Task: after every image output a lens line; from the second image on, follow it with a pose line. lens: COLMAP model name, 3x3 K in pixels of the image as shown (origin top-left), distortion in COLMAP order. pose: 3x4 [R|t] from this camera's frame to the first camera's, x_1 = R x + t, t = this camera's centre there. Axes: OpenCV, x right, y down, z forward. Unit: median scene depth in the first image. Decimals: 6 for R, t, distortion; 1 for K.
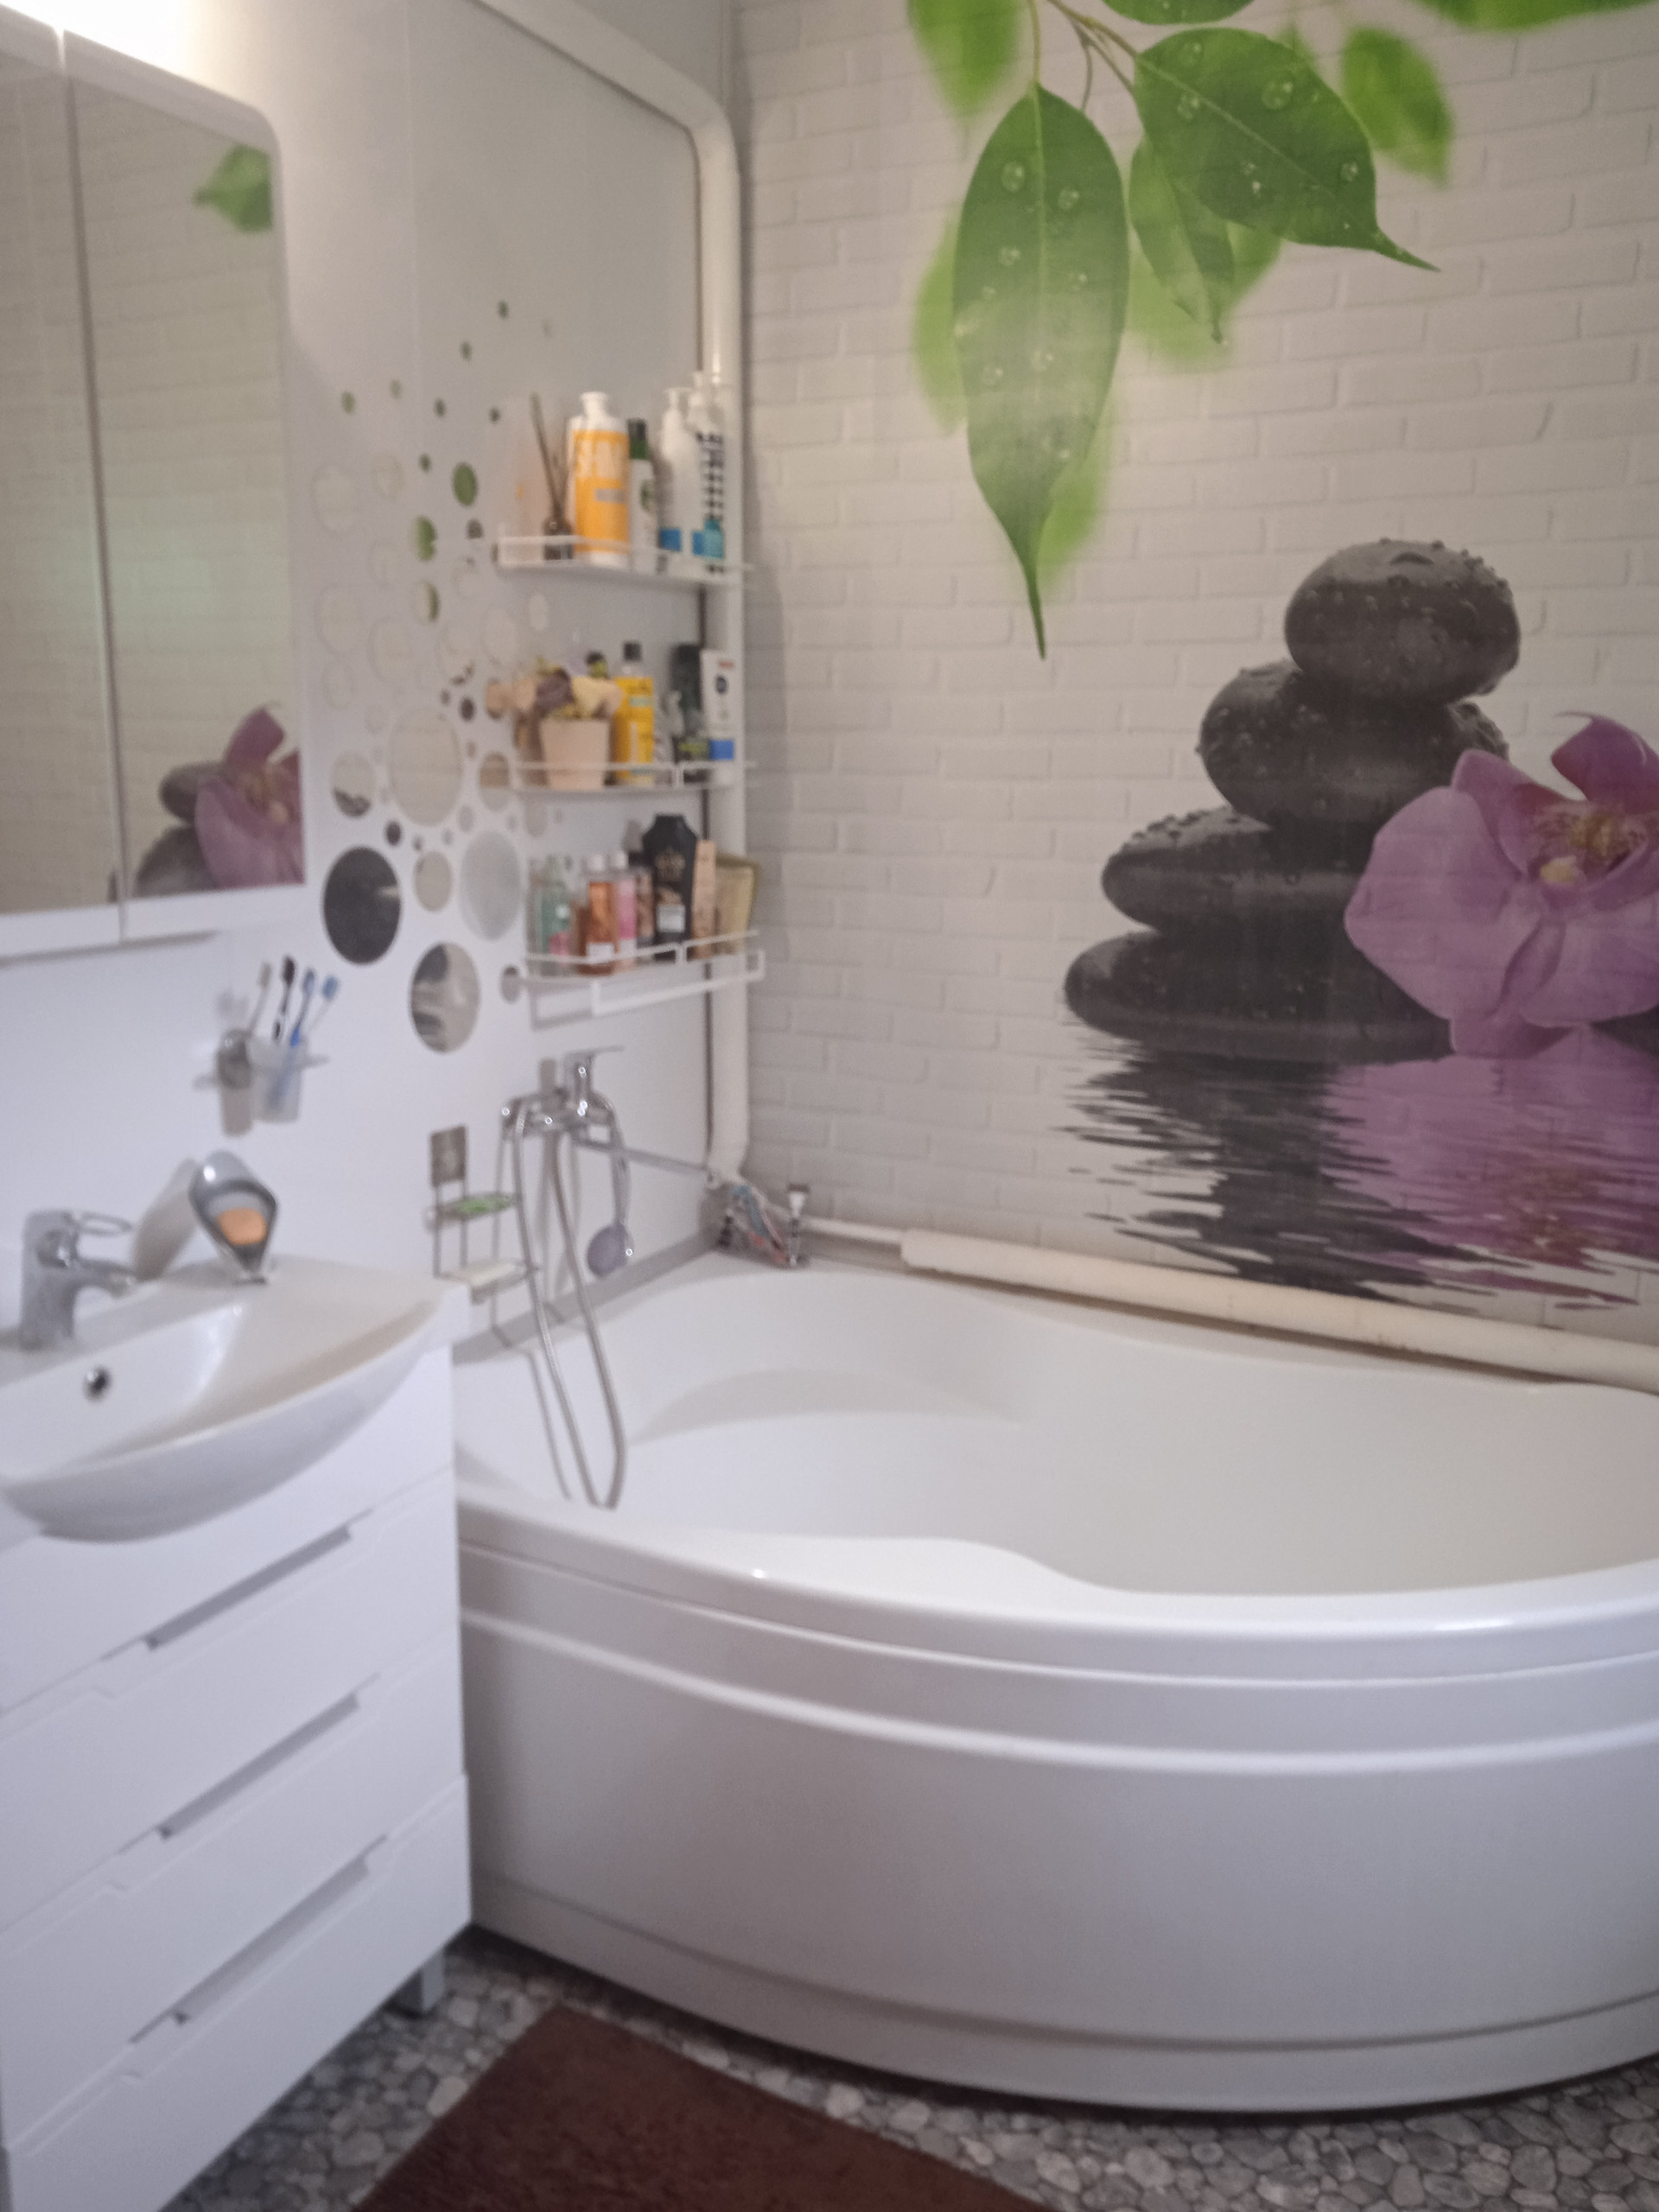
lens RADIAL K [[1798.5, 0, 786.5], [0, 1798.5, 1100.8], [0, 0, 1]] dist [0.076941, -0.073688]
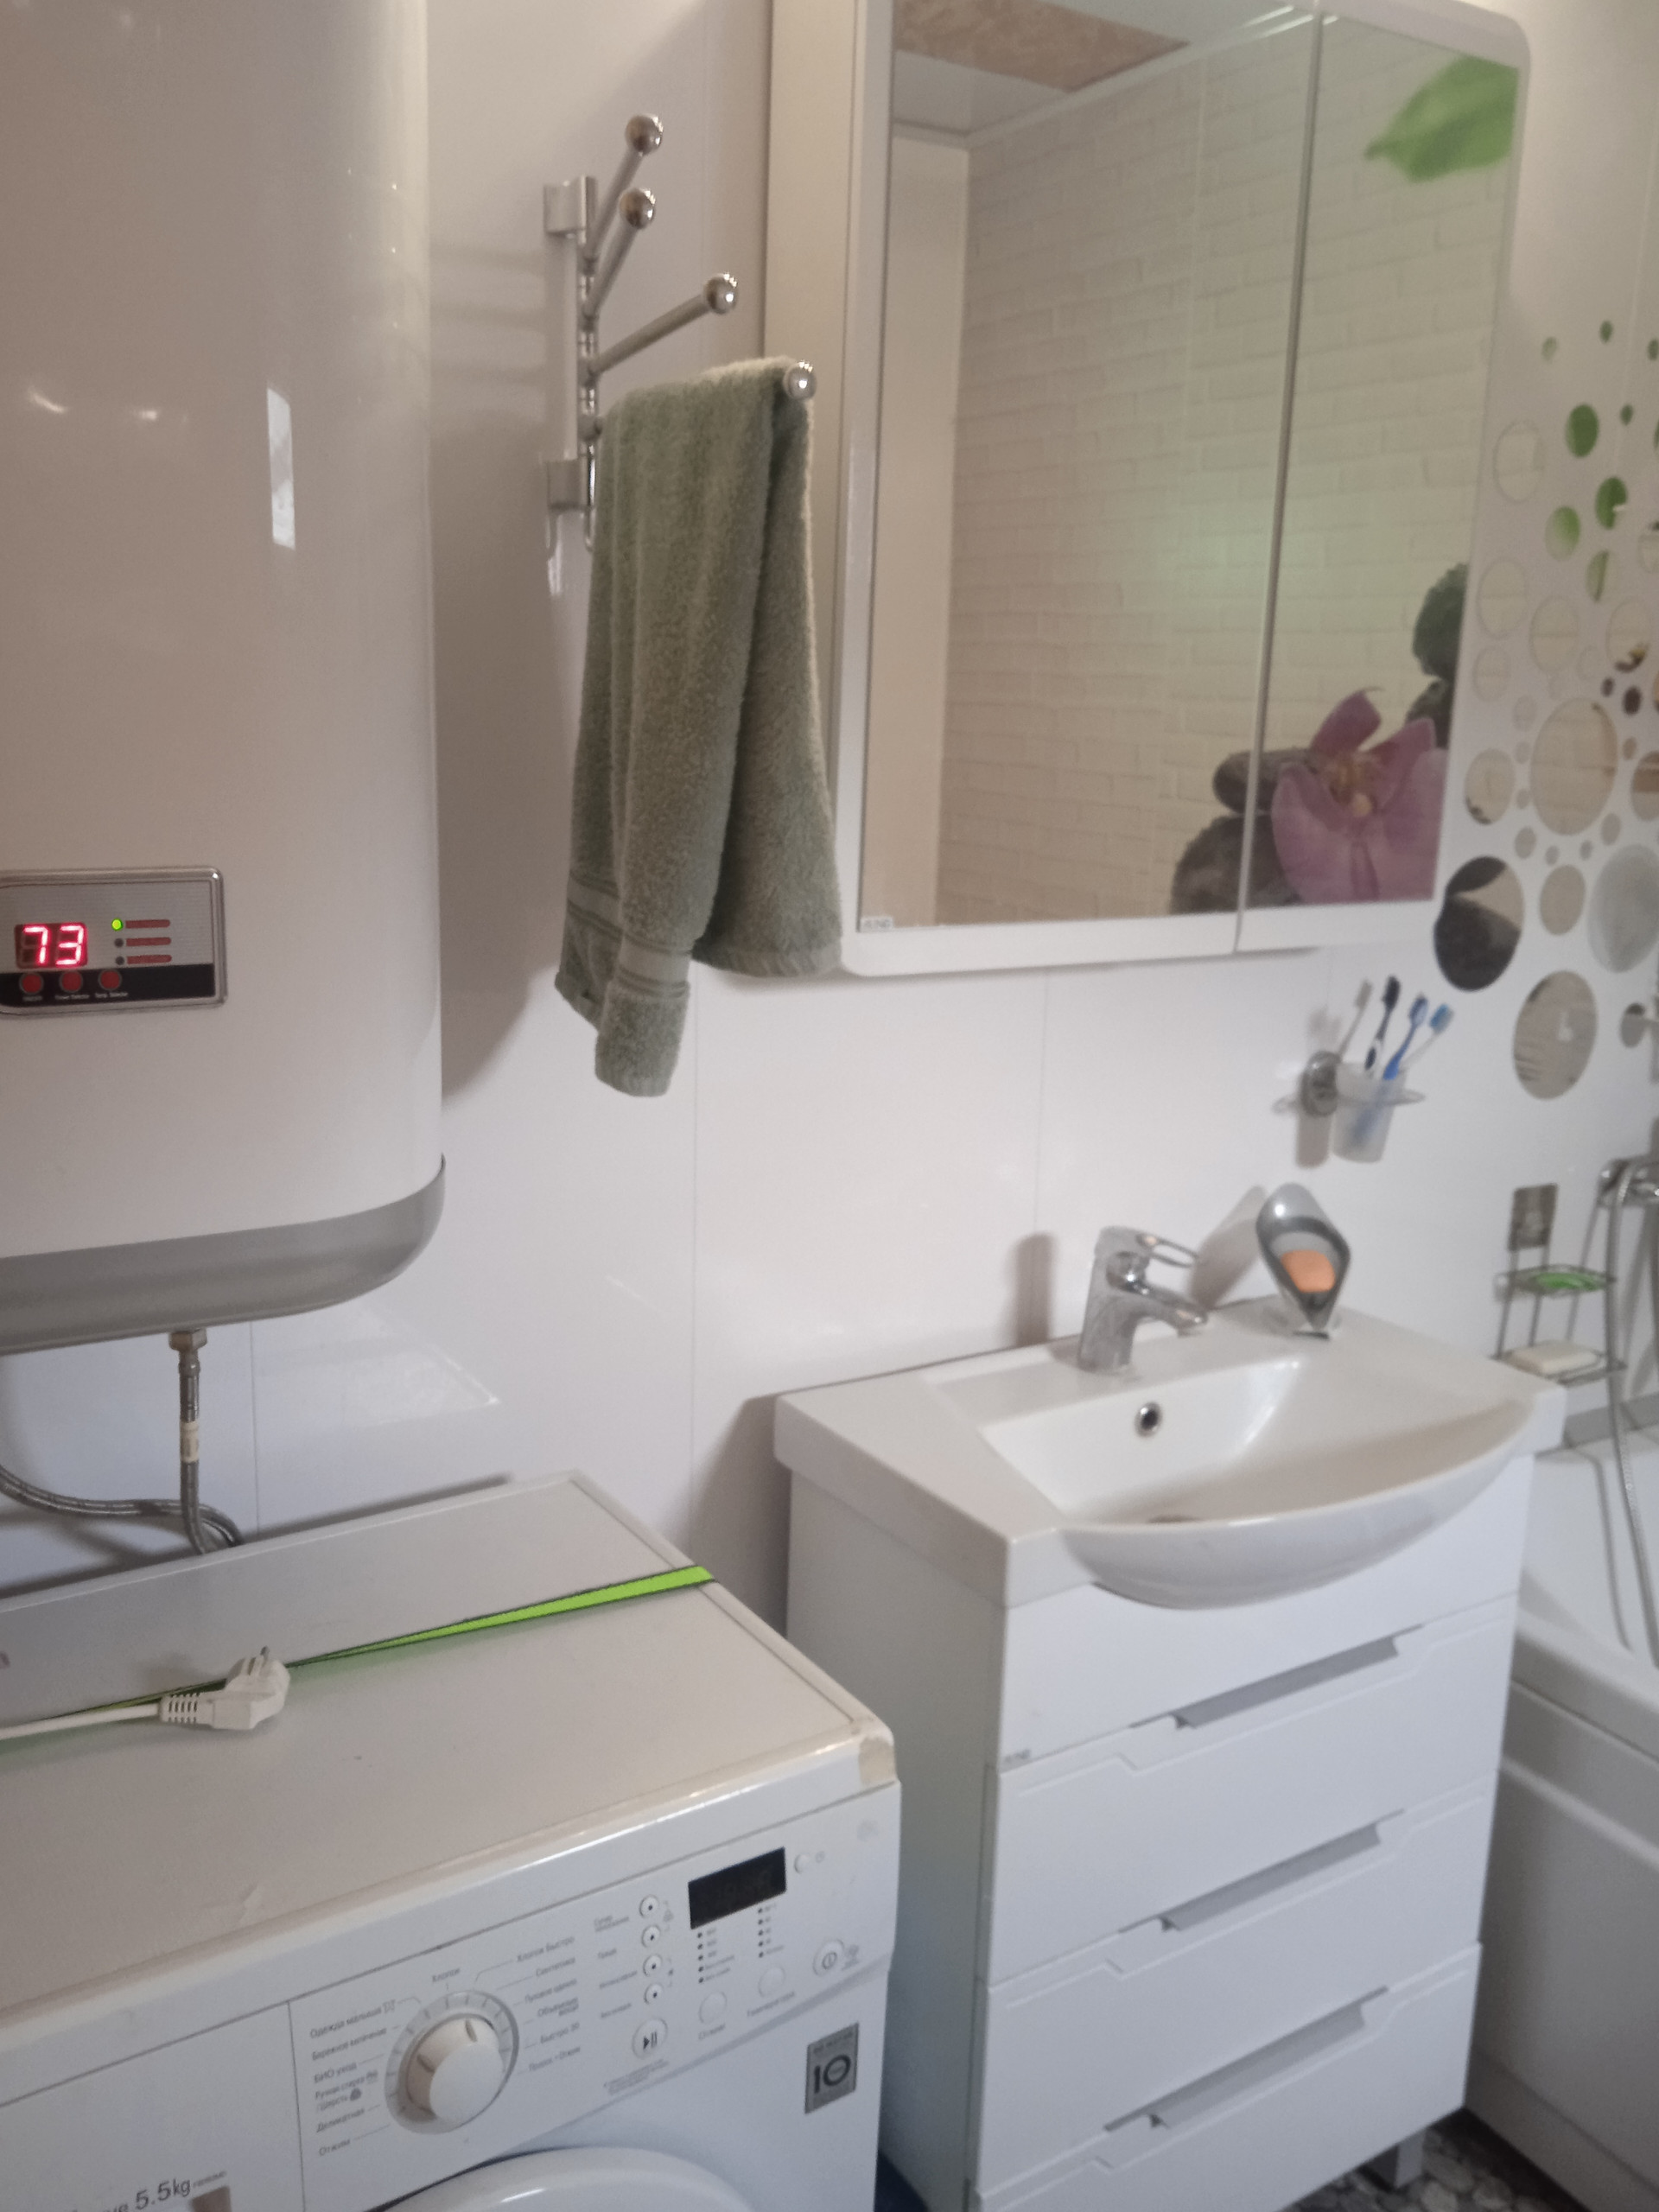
lens RADIAL K [[1827.2, 0, 806.1], [0, 1827.2, 1082.3], [0, 0, 1]] dist [0.046092, -0.054339]
pose [[0.867394, 0.127131, -0.481108, -0.085450], [-0.125583, 0.991445, 0.035572, -0.024219], [0.481514, 0.029564, 0.875940, 0.070467]]
